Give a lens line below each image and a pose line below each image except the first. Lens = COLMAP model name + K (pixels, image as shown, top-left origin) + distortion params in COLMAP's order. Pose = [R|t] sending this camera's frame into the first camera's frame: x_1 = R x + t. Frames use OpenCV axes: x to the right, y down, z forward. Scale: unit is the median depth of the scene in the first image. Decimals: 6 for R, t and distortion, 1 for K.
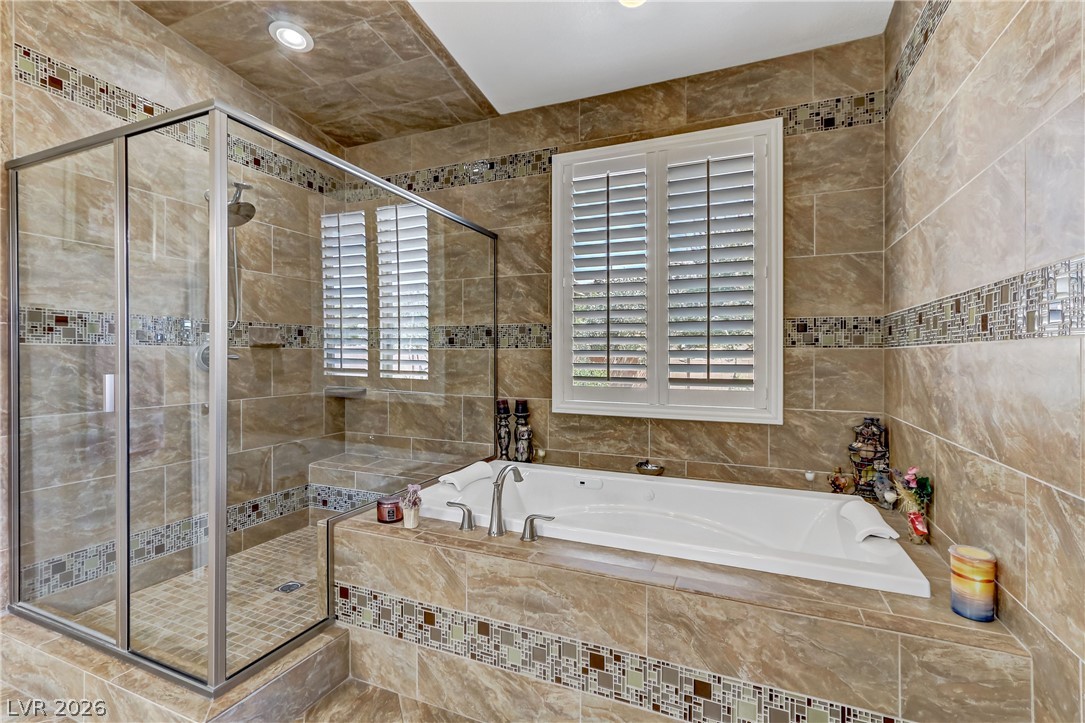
lens RADIAL K [[498.4, 0, 539.7], [0, 498.4, 352.8], [0, 0, 1]] dist [0.004306, 0.000797]
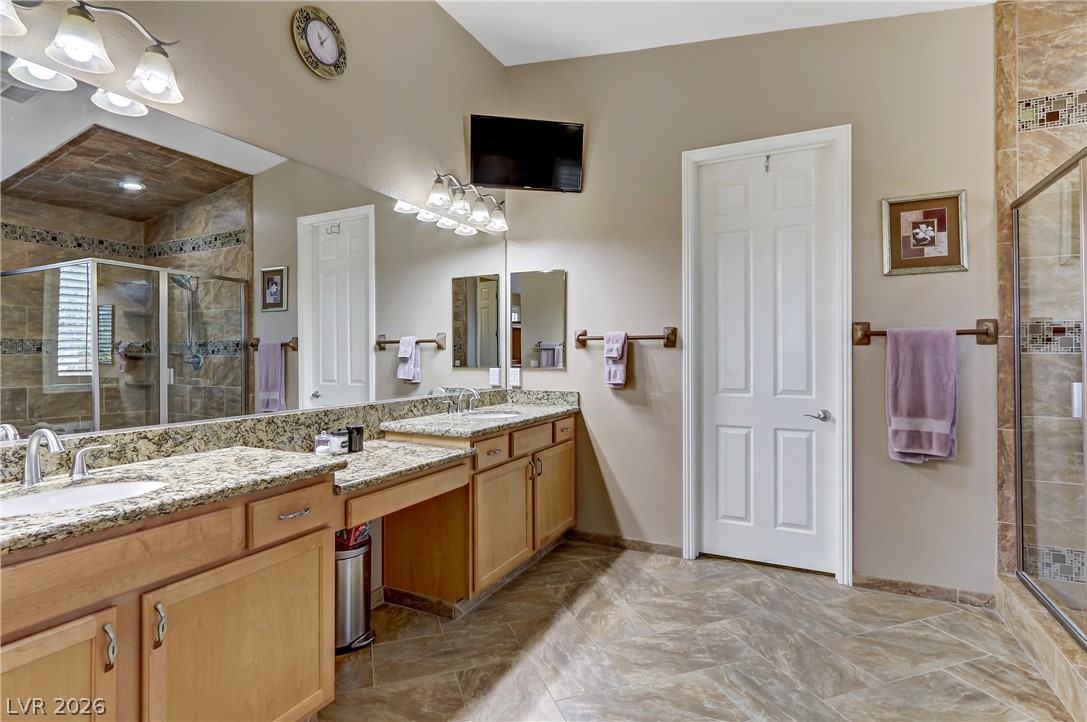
lens RADIAL K [[542.5, 0, 545.8], [0, 542.5, 359.4], [0, 0, 1]] dist [-0.003883, -0.000906]
pose [[-0.050225, -0.004375, -0.998728, 0.277330], [0.001549, 0.999989, -0.004458, 0.000316], [0.998737, -0.001771, -0.050217, -0.055439]]
